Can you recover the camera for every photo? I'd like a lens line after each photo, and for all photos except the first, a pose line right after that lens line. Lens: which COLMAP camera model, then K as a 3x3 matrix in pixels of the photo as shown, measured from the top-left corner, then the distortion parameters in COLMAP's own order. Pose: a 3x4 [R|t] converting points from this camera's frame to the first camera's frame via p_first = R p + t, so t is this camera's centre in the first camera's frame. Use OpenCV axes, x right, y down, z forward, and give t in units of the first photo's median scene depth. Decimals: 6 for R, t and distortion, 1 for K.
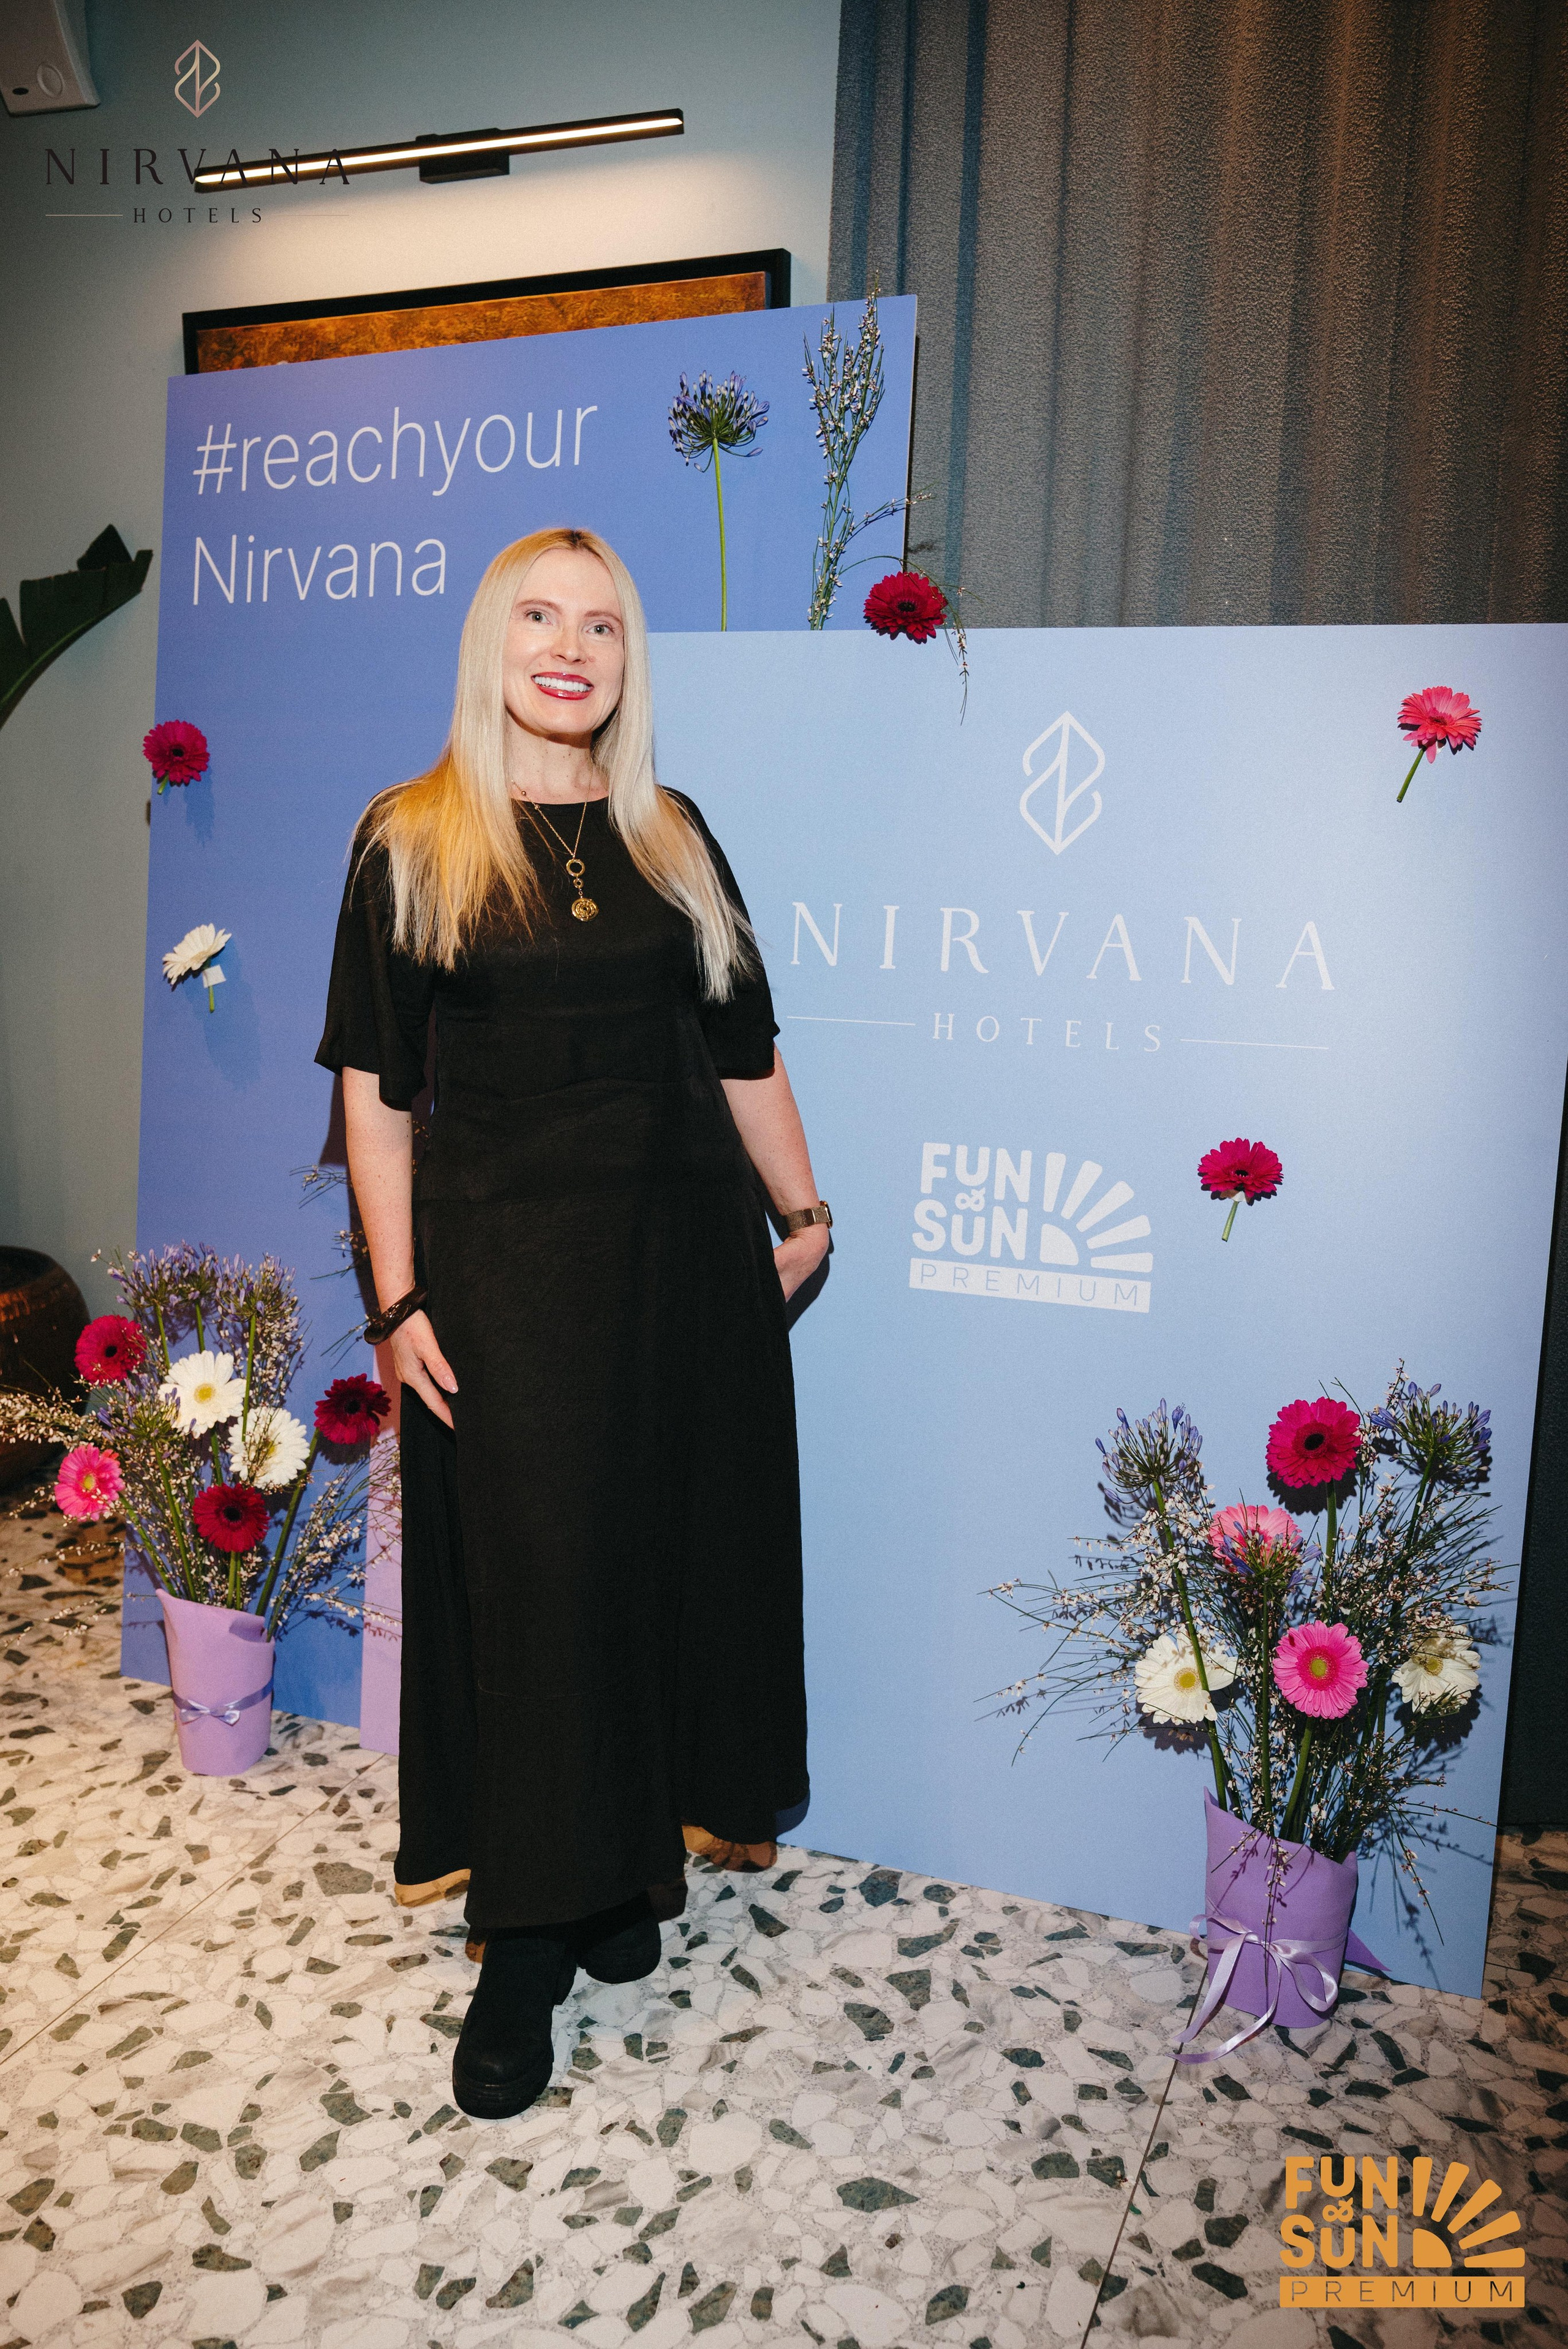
lens RADIAL K [[1886.3, 0, 764.8], [0, 1886.3, 1179.3], [0, 0, 1]] dist [0.000596, -0.002623]
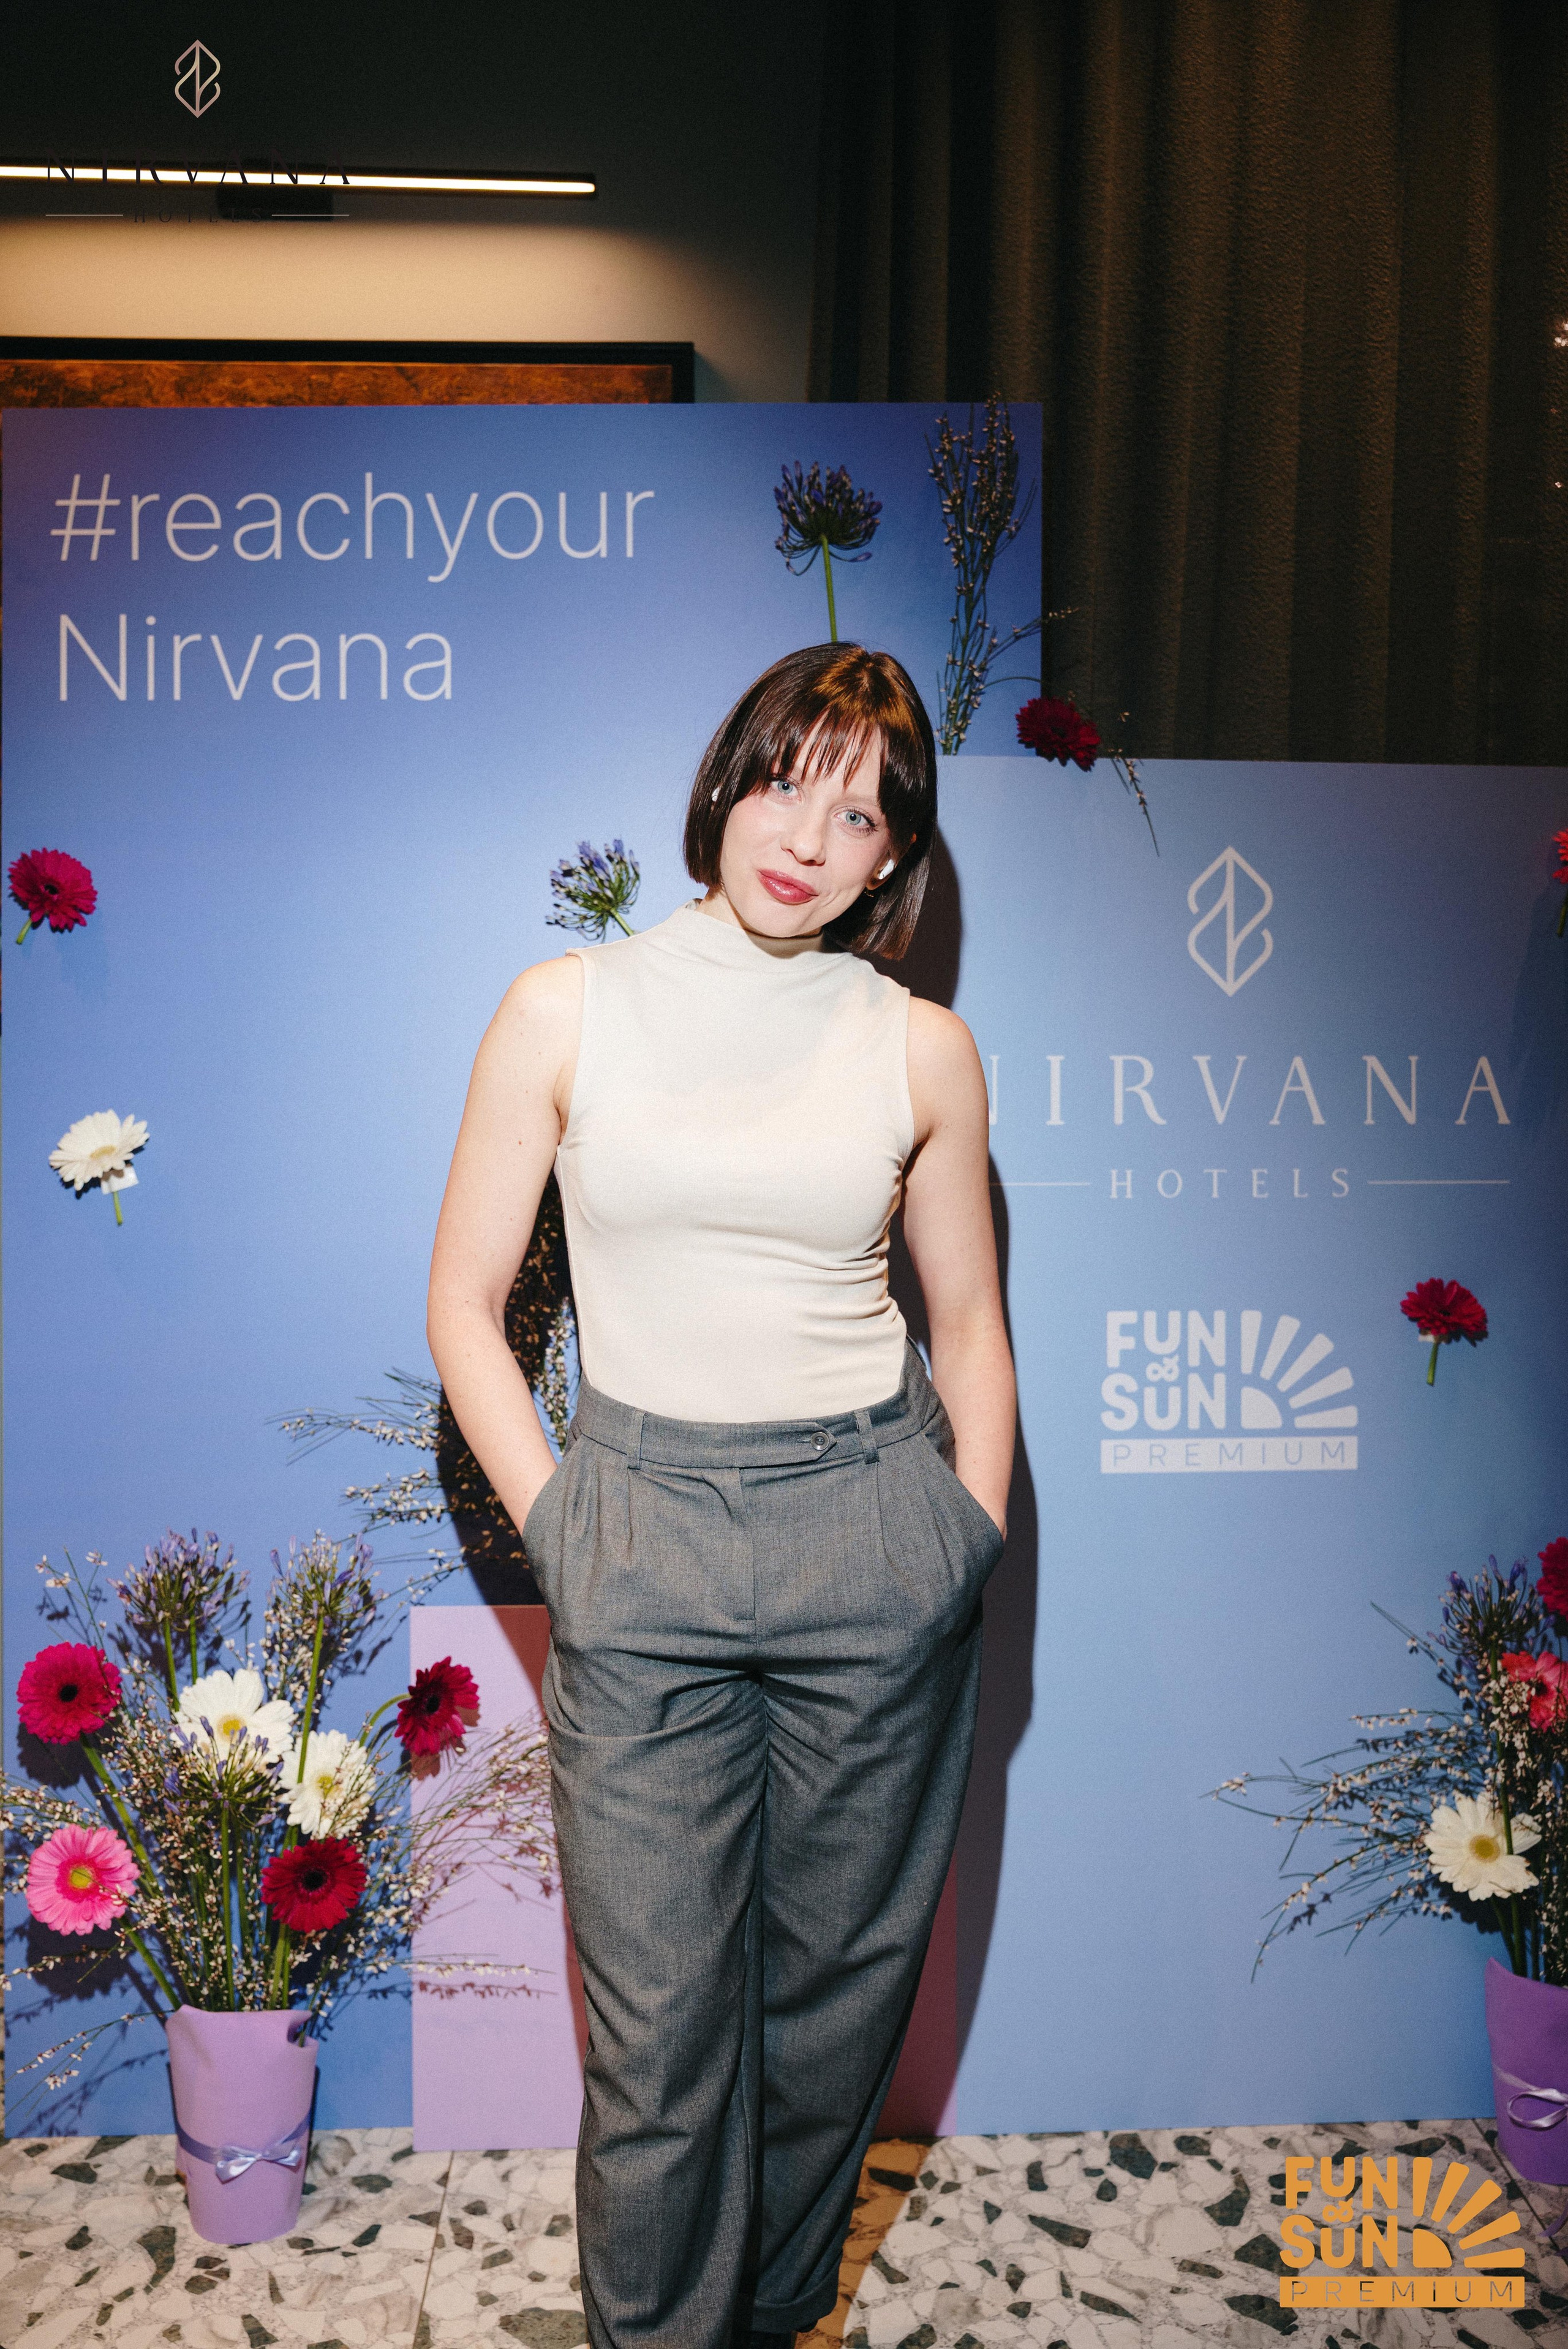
lens RADIAL K [[1943.5, 0, 746.6], [0, 1943.5, 1215.4], [0, 0, 1]] dist [0.002403, -0.007389]
pose [[0.908460, -0.064987, 0.412889, -0.468989], [0.092424, 0.994619, -0.046807, -0.038899], [-0.407625, 0.080683, 0.909578, 0.217533]]
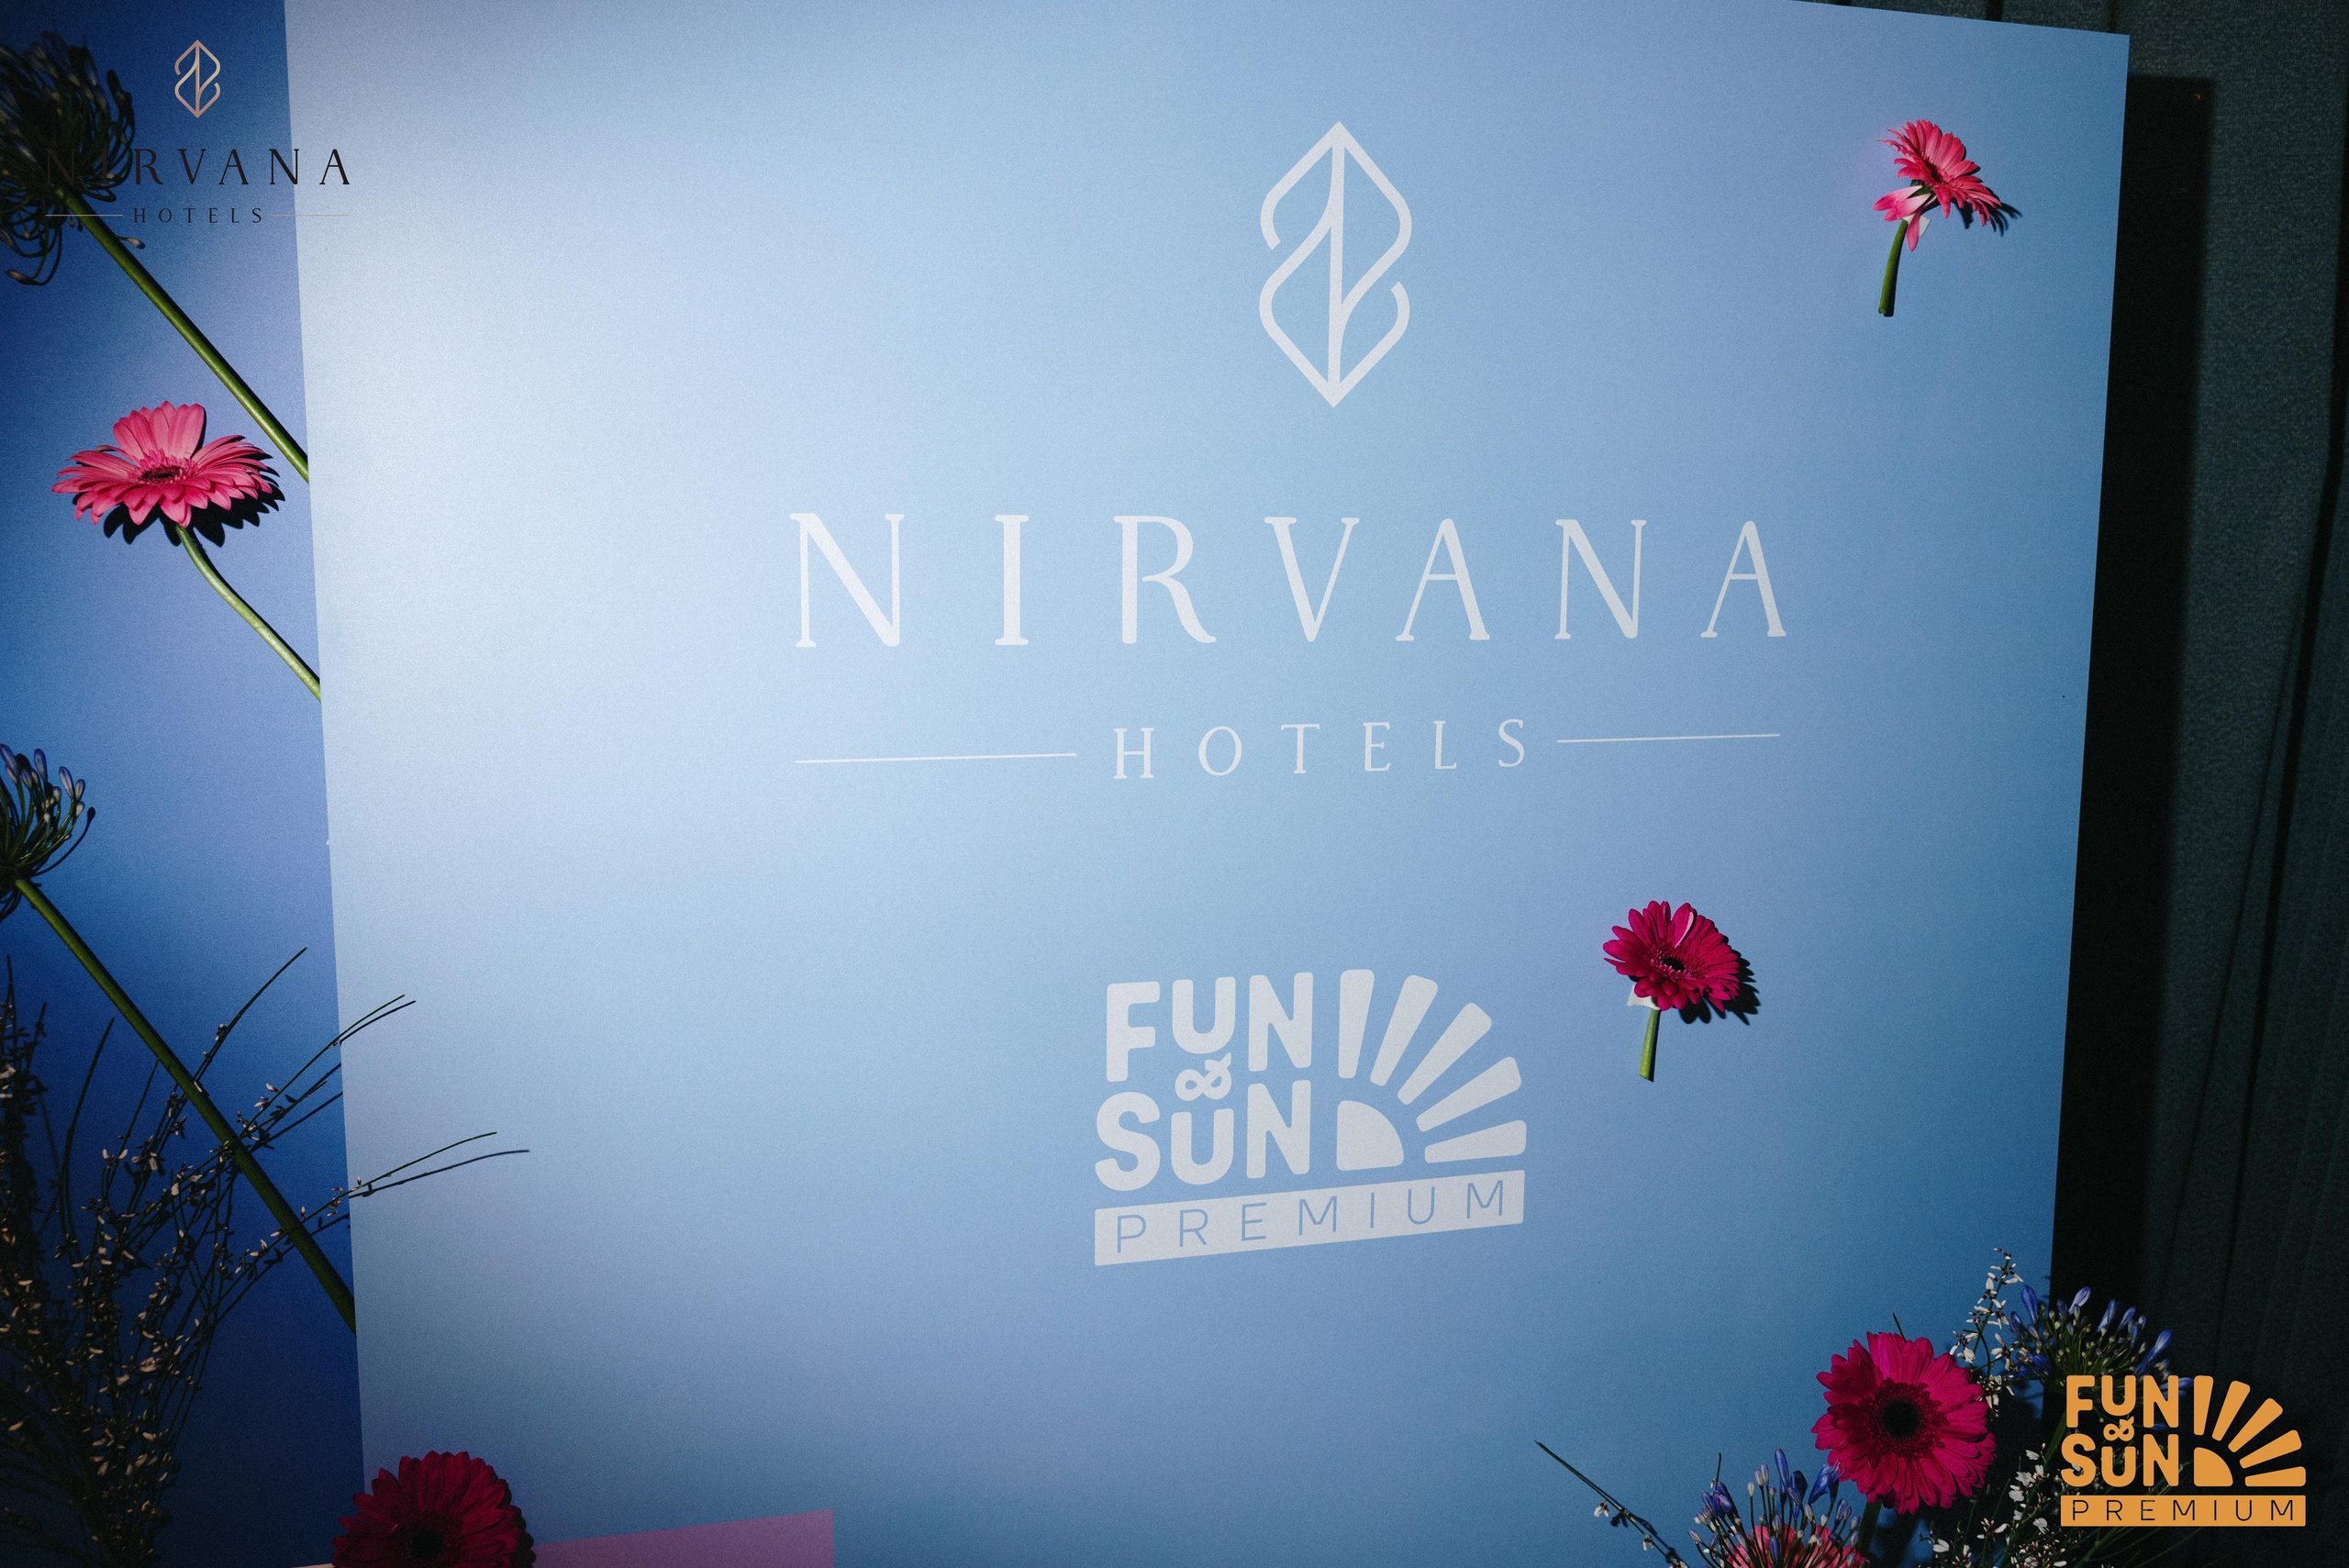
lens RADIAL K [[1910.3, 0, 1173.7], [0, 1910.3, 776.5], [0, 0, 1]] dist [0.002324, -0.004519]
pose [[0.809707, -0.127279, 0.572866, -0.189323], [0.089978, 0.991580, 0.093132, -0.122752], [-0.579896, -0.023865, 0.814341, 0.589937]]
